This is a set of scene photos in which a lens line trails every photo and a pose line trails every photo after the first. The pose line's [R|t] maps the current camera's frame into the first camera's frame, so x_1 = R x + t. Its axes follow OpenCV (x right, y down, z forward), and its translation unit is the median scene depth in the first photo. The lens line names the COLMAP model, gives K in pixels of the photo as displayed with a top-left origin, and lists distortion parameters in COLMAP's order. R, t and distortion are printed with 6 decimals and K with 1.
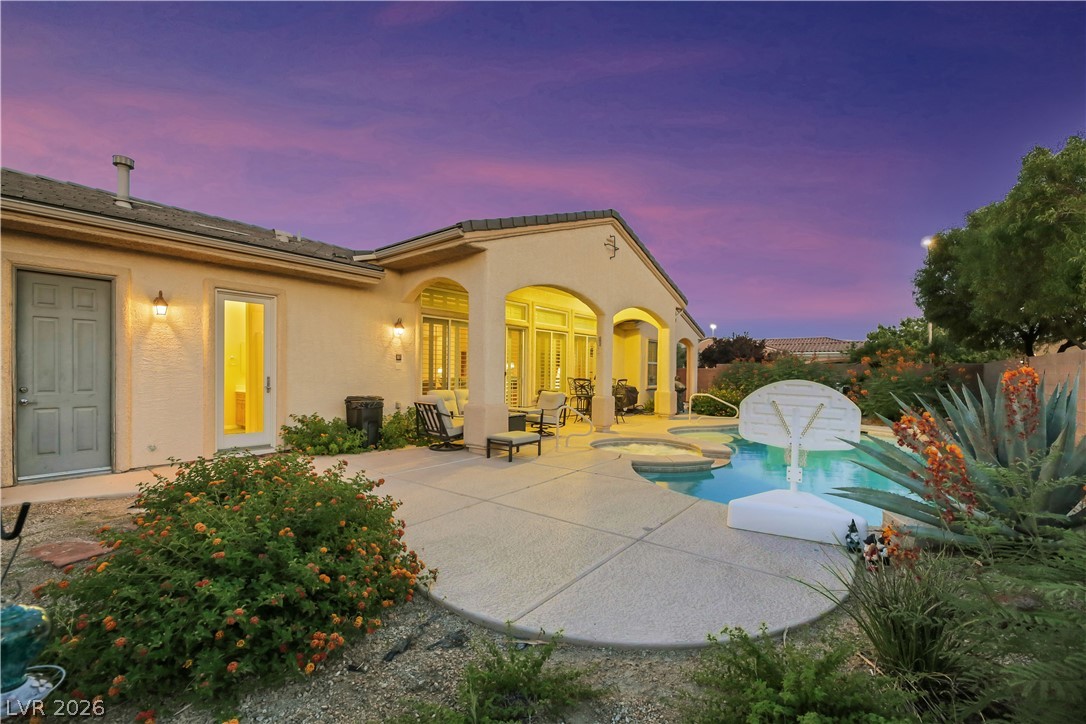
lens RADIAL K [[448.7, 0, 541.9], [0, 448.7, 383.6], [0, 0, 1]] dist [-0.002903, 0.000015]
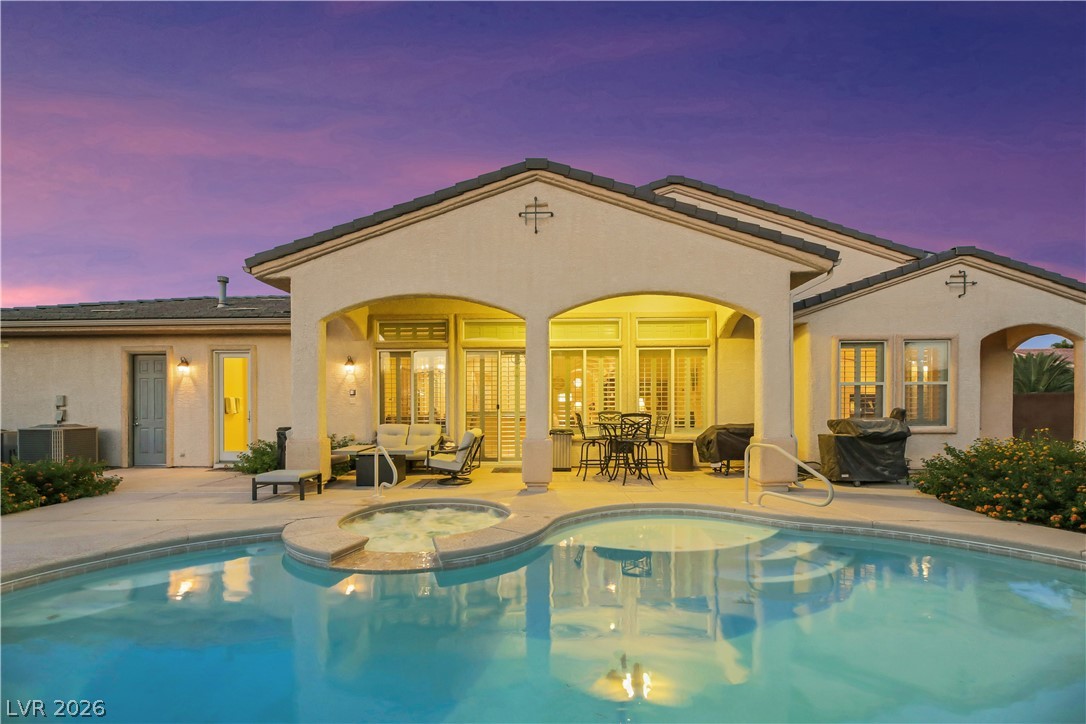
lens RADIAL K [[444.6, 0, 543.0], [0, 444.6, 412.2], [0, 0, 1]] dist [-0.000554, 0.000028]
pose [[0.605926, -0.001686, -0.795519, 0.824899], [-0.009652, 0.999909, -0.009470, -0.005546], [0.795462, 0.013417, 0.605854, 0.736213]]
